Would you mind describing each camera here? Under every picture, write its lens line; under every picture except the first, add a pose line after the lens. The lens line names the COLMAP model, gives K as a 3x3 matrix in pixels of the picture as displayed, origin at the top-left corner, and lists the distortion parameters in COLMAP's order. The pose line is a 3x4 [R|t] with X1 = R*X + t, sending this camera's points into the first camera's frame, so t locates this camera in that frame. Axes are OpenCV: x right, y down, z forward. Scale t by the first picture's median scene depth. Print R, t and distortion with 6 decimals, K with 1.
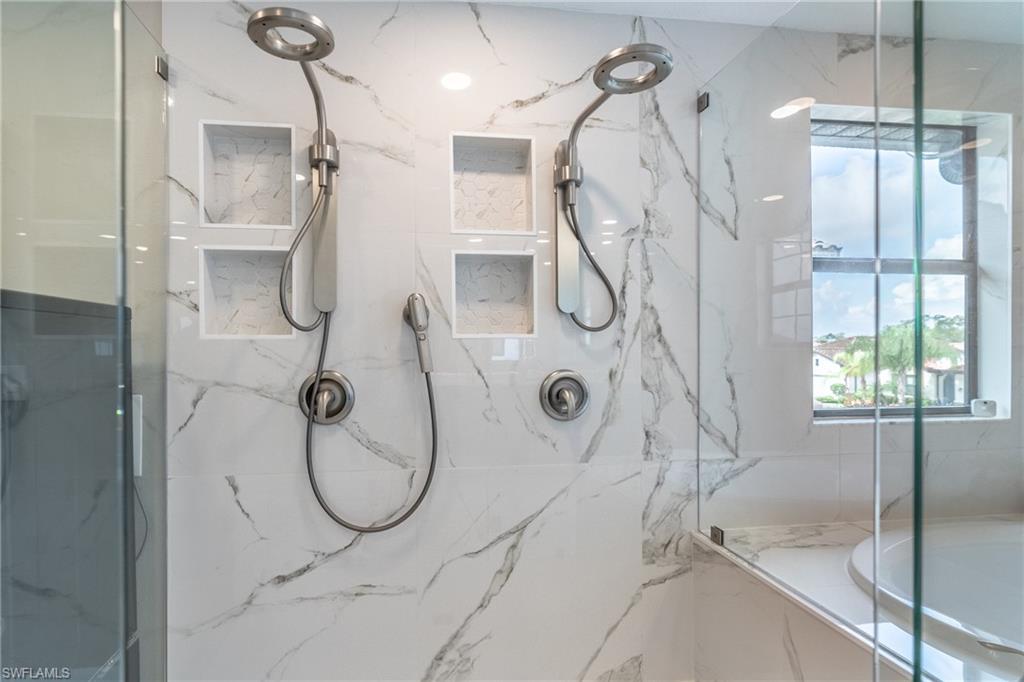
lens RADIAL K [[467.4, 0, 510.0], [0, 467.4, 348.8], [0, 0, 1]] dist [-0.003901, 0.000072]
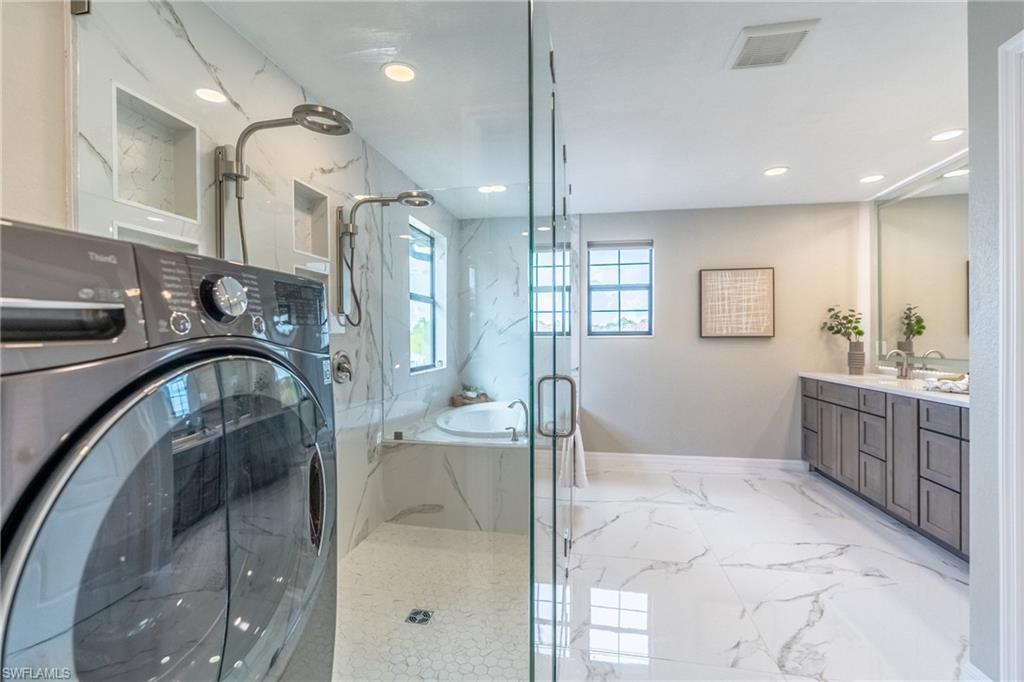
lens RADIAL K [[467.4, 0, 510.0], [0, 467.4, 339.0], [0, 0, 1]] dist [-0.003901, 0.000072]
pose [[0.288275, -0.001574, 0.957546, -1.184234], [0.001342, 0.999998, 0.001239, 0.004167], [-0.957547, 0.000928, 0.288277, 0.011472]]
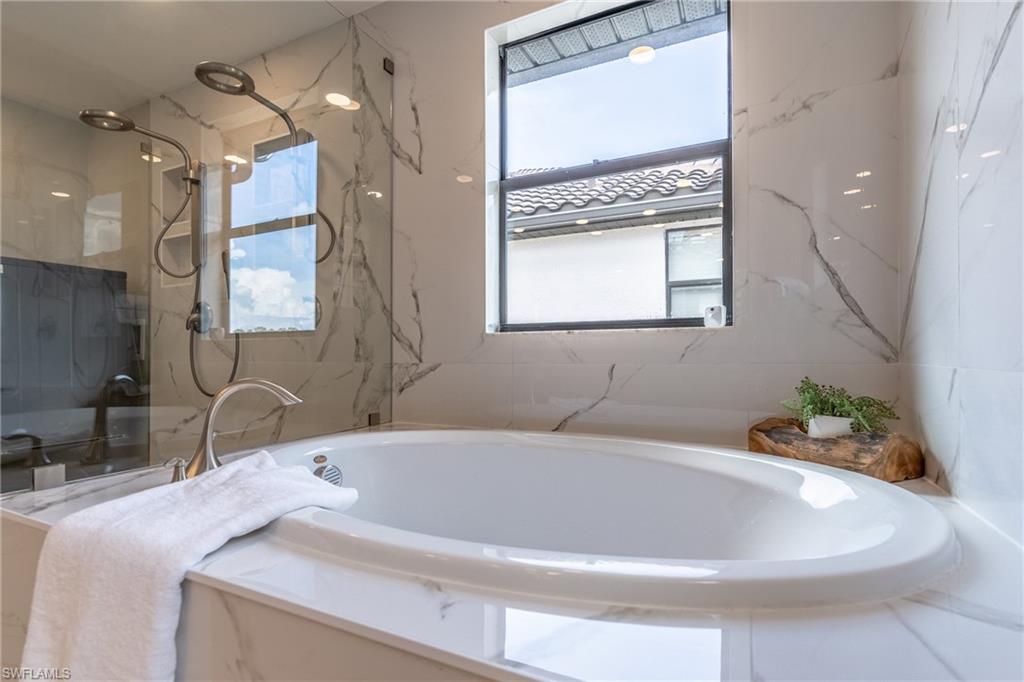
lens RADIAL K [[467.4, 0, 510.2], [0, 467.4, 343.2], [0, 0, 1]] dist [-0.003901, 0.000072]
pose [[0.847797, -0.014017, -0.530136, 1.314626], [0.014052, 0.999893, -0.003966, 0.198044], [0.530135, -0.004087, 0.847904, 0.140883]]
